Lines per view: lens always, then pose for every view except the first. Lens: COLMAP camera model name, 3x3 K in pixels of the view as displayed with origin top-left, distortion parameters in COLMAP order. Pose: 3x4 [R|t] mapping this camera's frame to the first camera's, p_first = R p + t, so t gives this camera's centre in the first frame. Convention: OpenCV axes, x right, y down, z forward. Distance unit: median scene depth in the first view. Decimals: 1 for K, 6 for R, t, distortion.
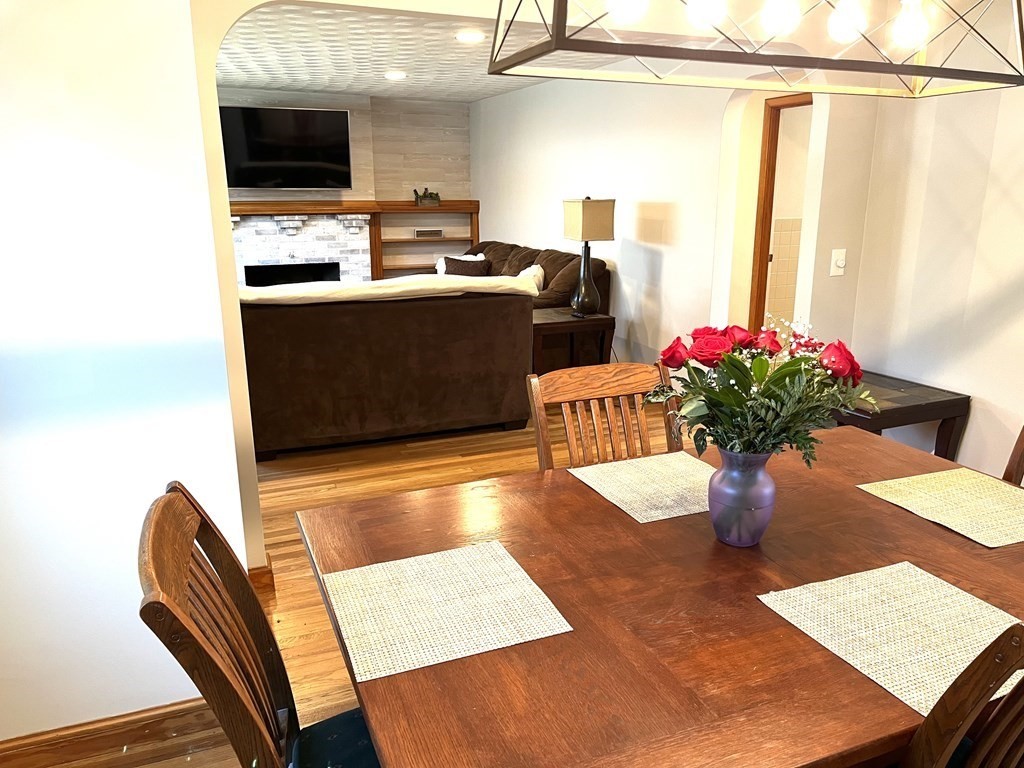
lens RADIAL K [[775.3, 0, 518.8], [0, 775.3, 382.7], [0, 0, 1]] dist [0.074651, -0.104755]
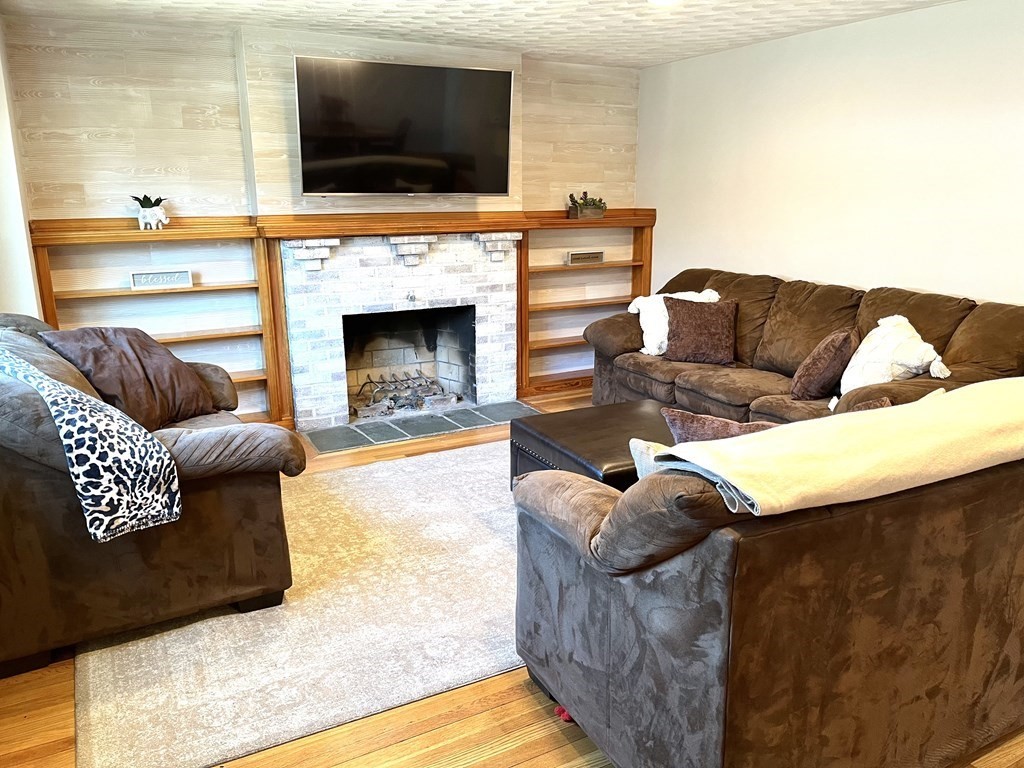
lens RADIAL K [[775.3, 0, 518.8], [0, 775.3, 382.7], [0, 0, 1]] dist [0.074651, -0.104755]
pose [[0.995418, -0.024728, 0.092366, -0.262381], [0.025206, 0.999674, -0.004012, -0.086425], [-0.092236, 0.006322, 0.995717, 0.347134]]
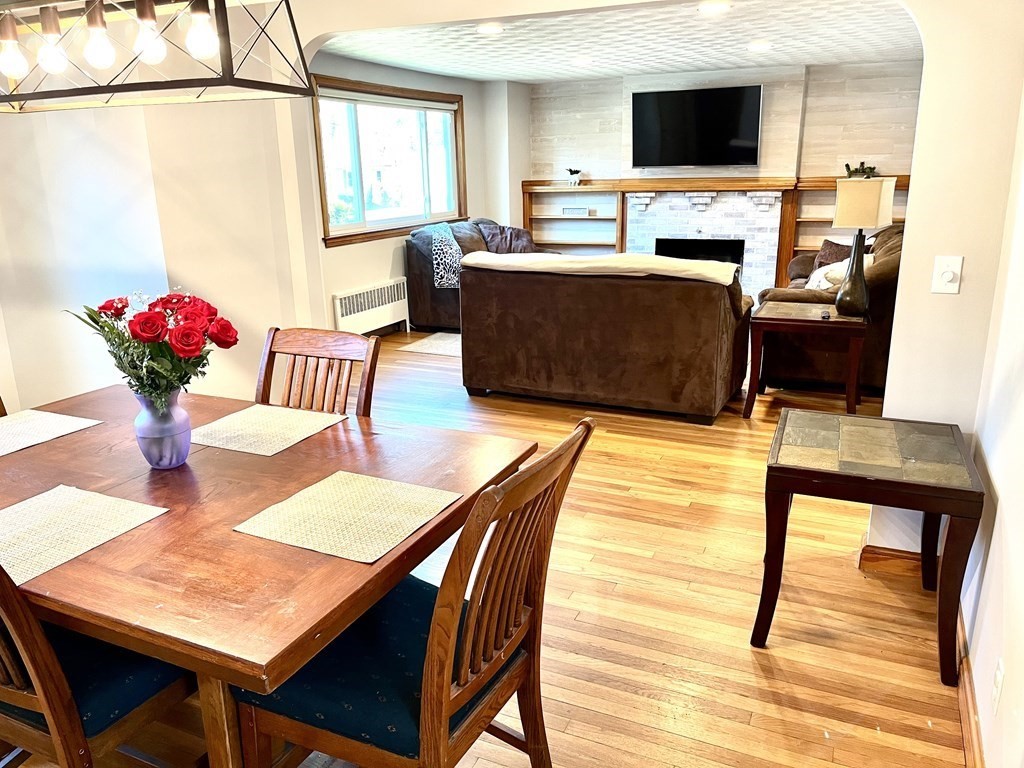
lens RADIAL K [[778.7, 0, 512.0], [0, 778.7, 384.0], [0, 0, 1]] dist [0.045302, -0.040056]
pose [[0.673496, 0.192101, -0.713792, 0.323825], [-0.166465, 0.980252, 0.106745, -0.032331], [0.720203, 0.046929, 0.692175, 0.108909]]
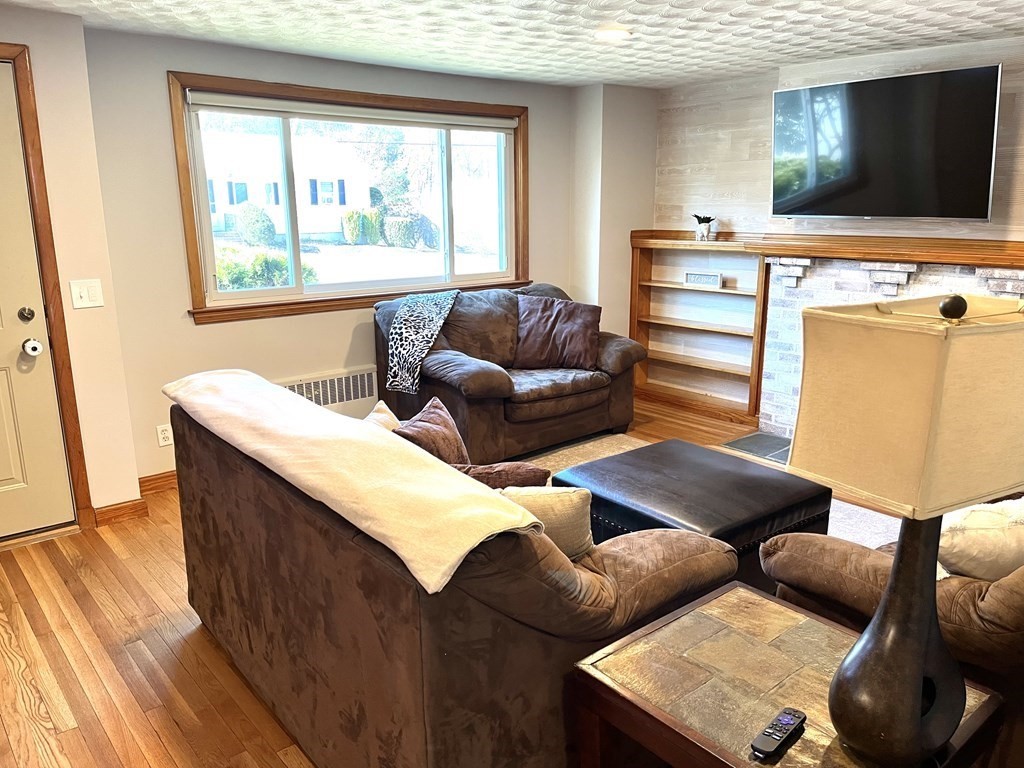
lens RADIAL K [[778.7, 0, 512.0], [0, 778.7, 384.0], [0, 0, 1]] dist [0.045302, -0.040056]
pose [[0.294476, 0.222740, -0.929339, 0.185061], [-0.234232, 0.959619, 0.155777, -0.149792], [0.926509, 0.171808, 0.334758, 0.549022]]
